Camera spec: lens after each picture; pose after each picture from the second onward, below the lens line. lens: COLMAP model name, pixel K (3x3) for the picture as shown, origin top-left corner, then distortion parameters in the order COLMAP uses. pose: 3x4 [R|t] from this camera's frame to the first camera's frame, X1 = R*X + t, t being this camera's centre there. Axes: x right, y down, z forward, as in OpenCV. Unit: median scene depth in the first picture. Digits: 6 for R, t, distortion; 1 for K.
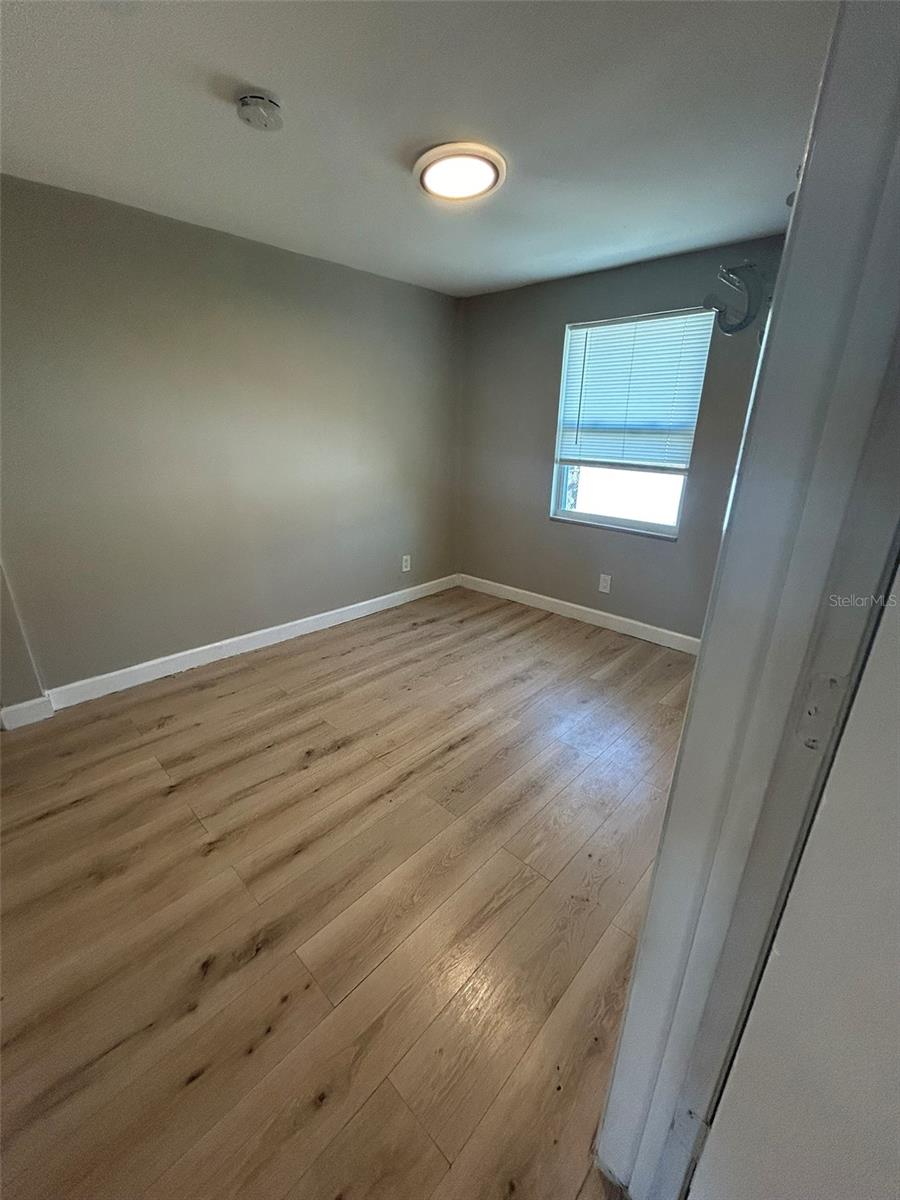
lens RADIAL K [[486.6, 0, 450.0], [0, 486.6, 600.0], [0, 0, 1]] dist [-0.002217, -0.000038]
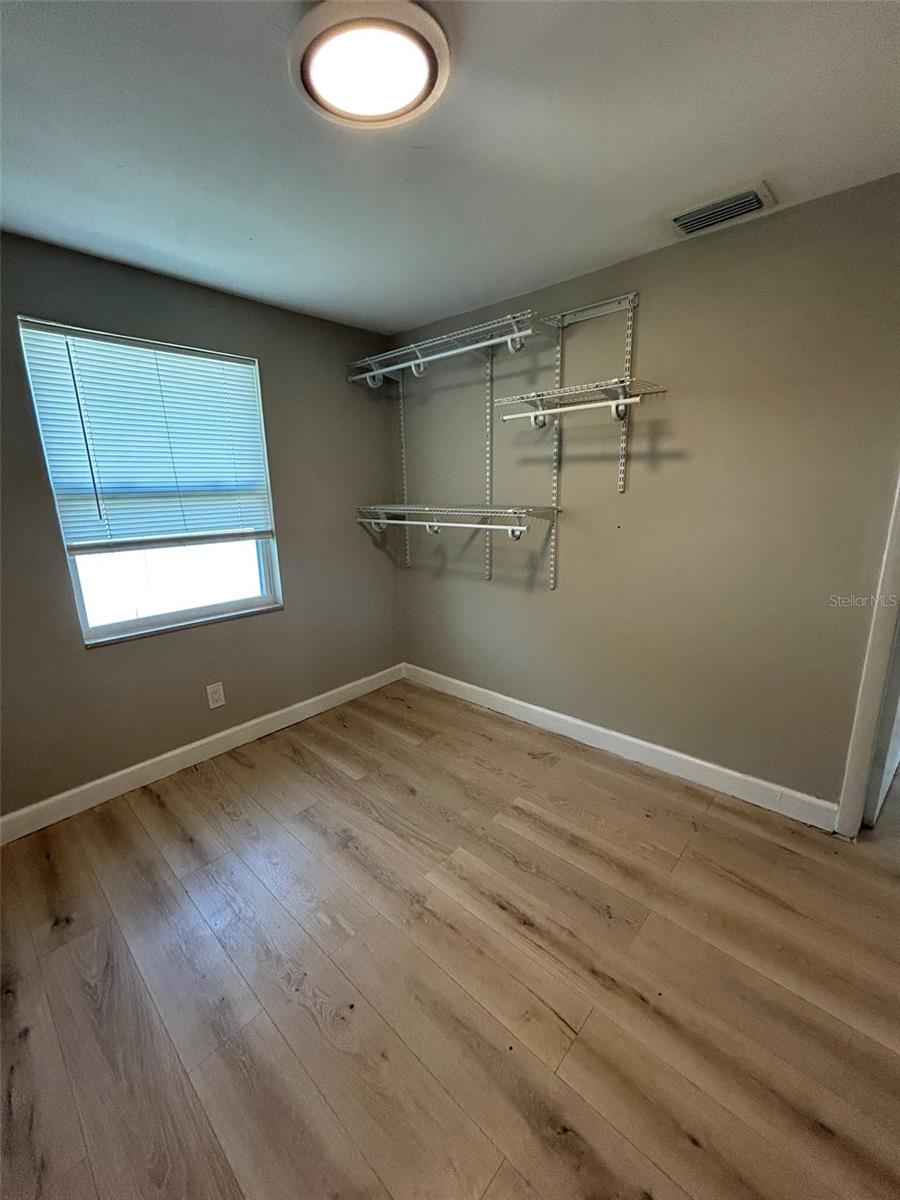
lens RADIAL K [[480.5, 0, 451.0], [0, 480.5, 600.5], [0, 0, 1]] dist [-0.001680, 0.000484]
pose [[-0.023232, -0.249670, 0.968052, -0.523120], [0.357581, 0.902180, 0.241262, -0.309922], [-0.933593, 0.351762, 0.068318, 0.833013]]
